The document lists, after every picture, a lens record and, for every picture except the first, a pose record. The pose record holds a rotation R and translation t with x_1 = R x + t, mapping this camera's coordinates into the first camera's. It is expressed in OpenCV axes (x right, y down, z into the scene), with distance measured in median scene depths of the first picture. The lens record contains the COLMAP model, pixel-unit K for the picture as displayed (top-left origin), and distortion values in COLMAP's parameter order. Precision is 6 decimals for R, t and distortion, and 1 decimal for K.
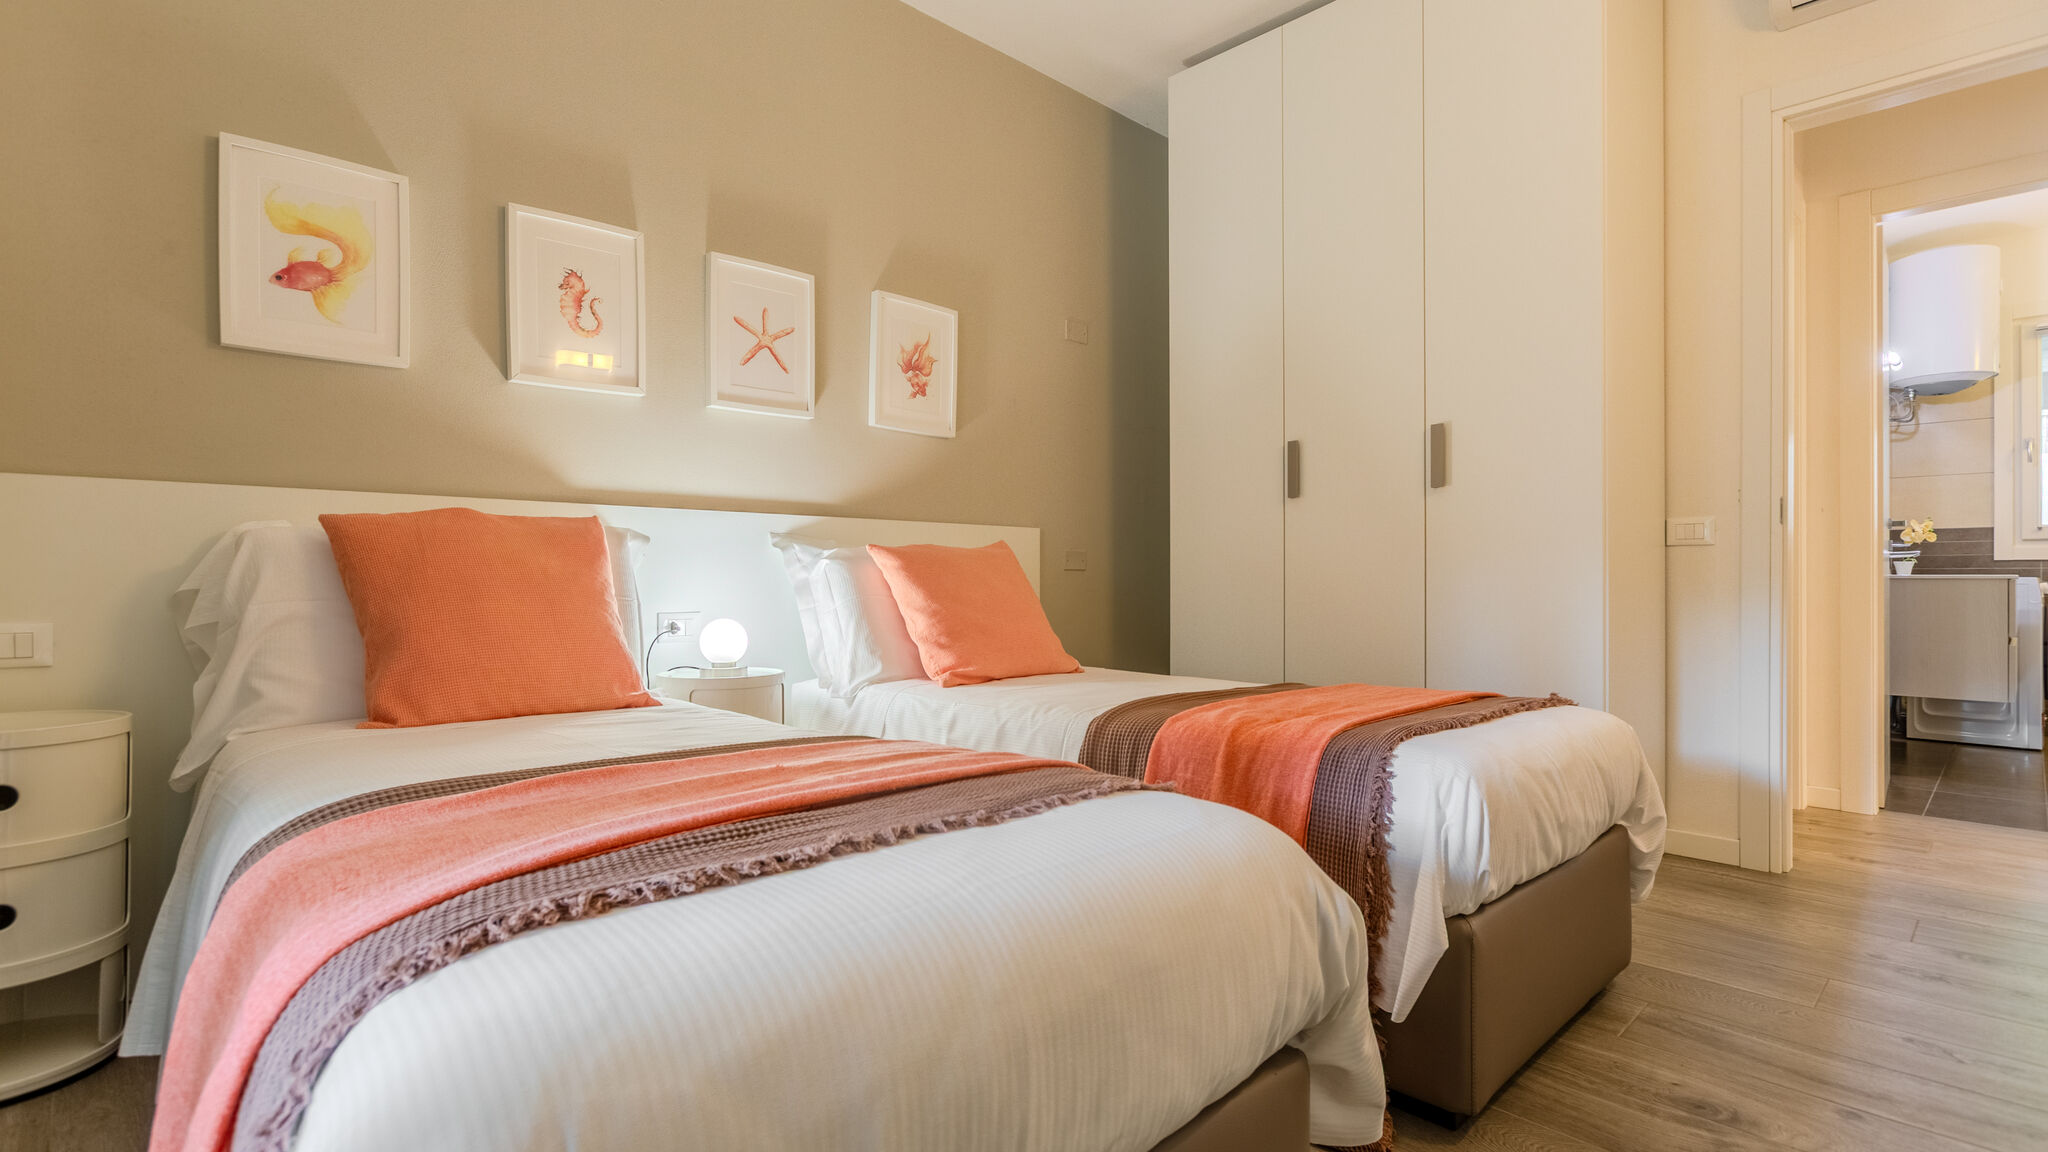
lens RADIAL K [[950.0, 0, 1024.9], [0, 950.0, 570.6], [0, 0, 1]] dist [-0.001401, -0.000065]
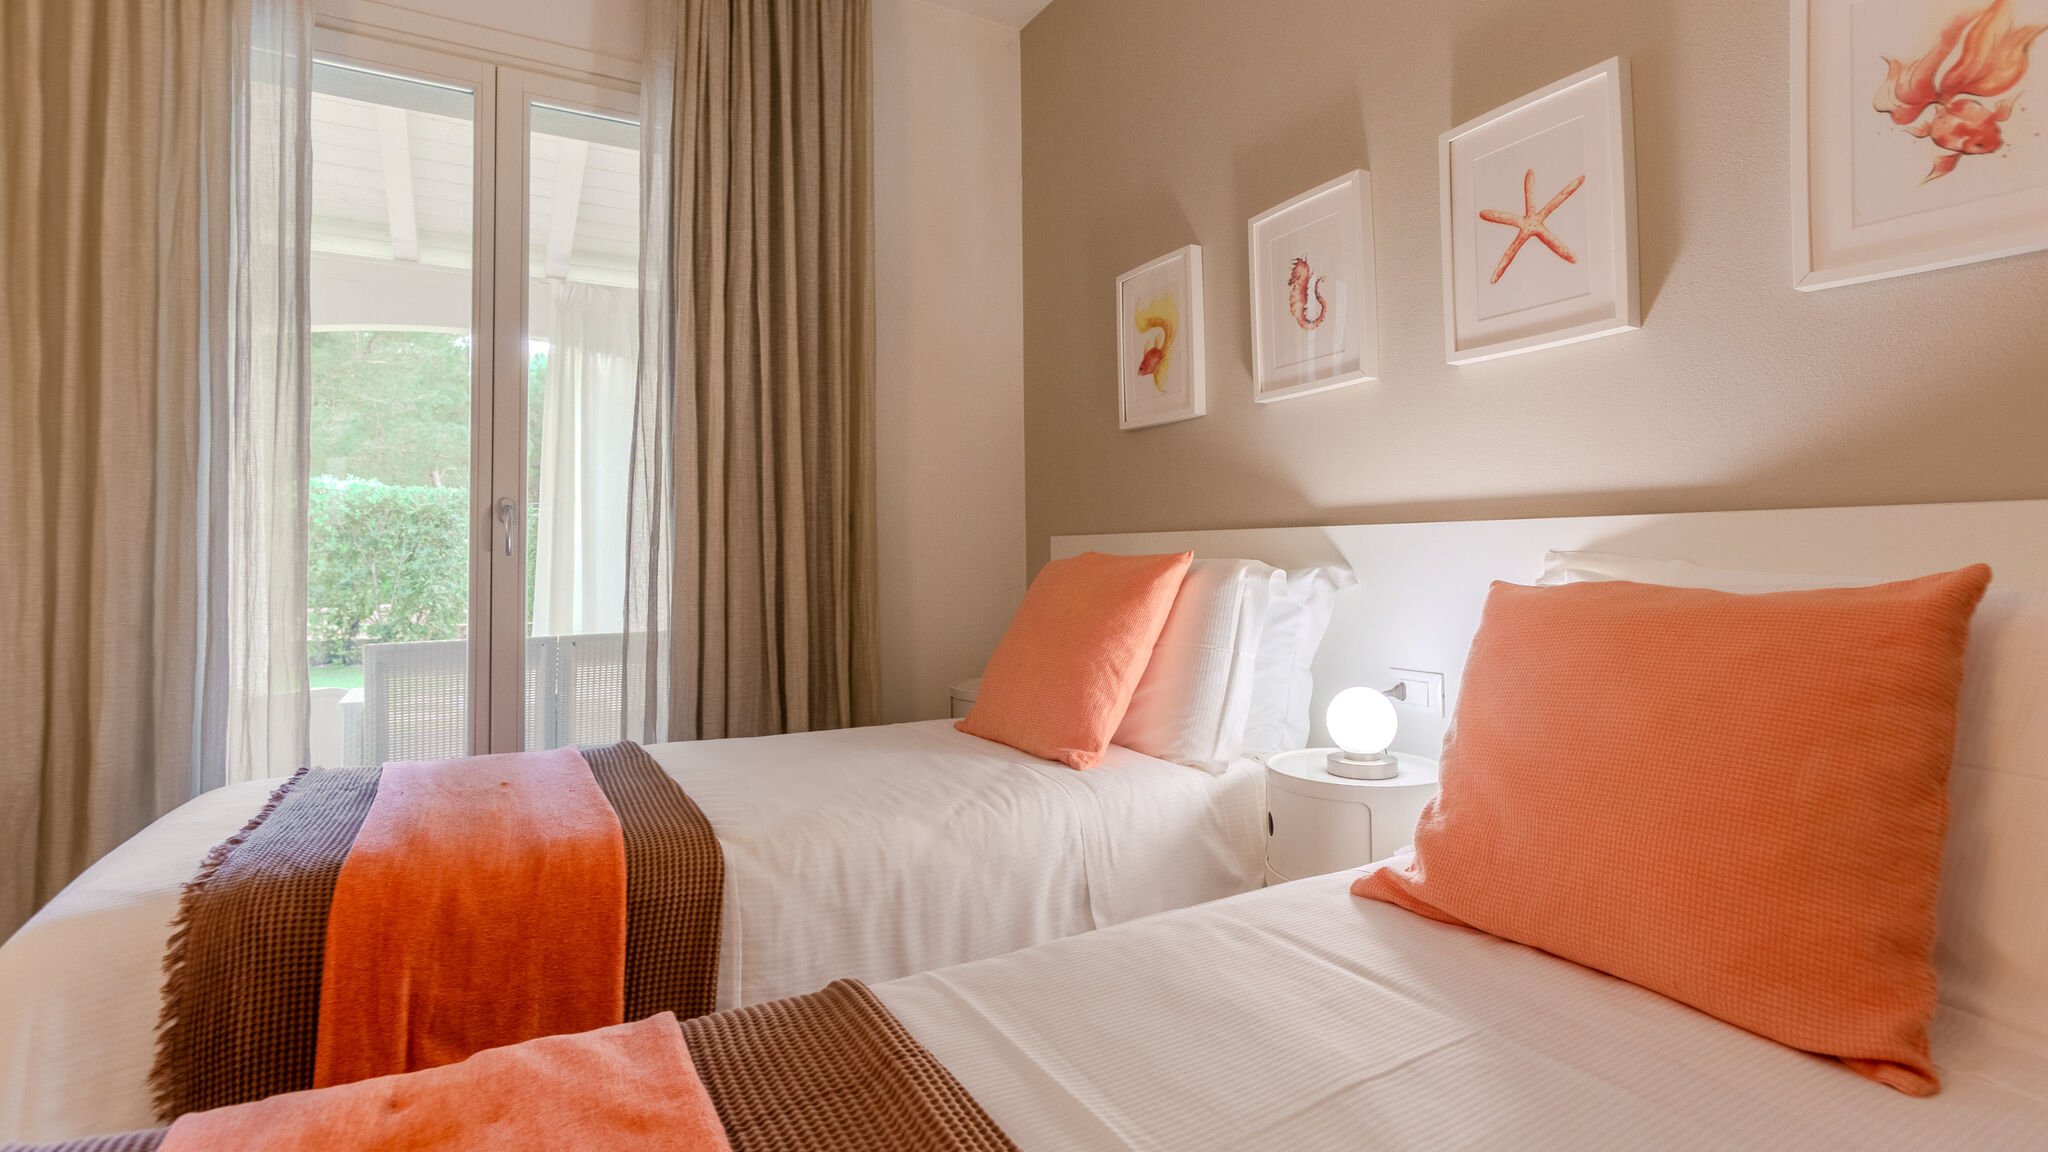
lens RADIAL K [[958.8, 0, 1032.5], [0, 958.8, 564.3], [0, 0, 1]] dist [-0.000927, 0.000505]
pose [[-0.249516, 0.004447, -0.968361, 0.426056], [-0.005794, 0.999965, 0.006085, -0.038683], [0.968353, 0.007129, -0.249481, 0.958919]]
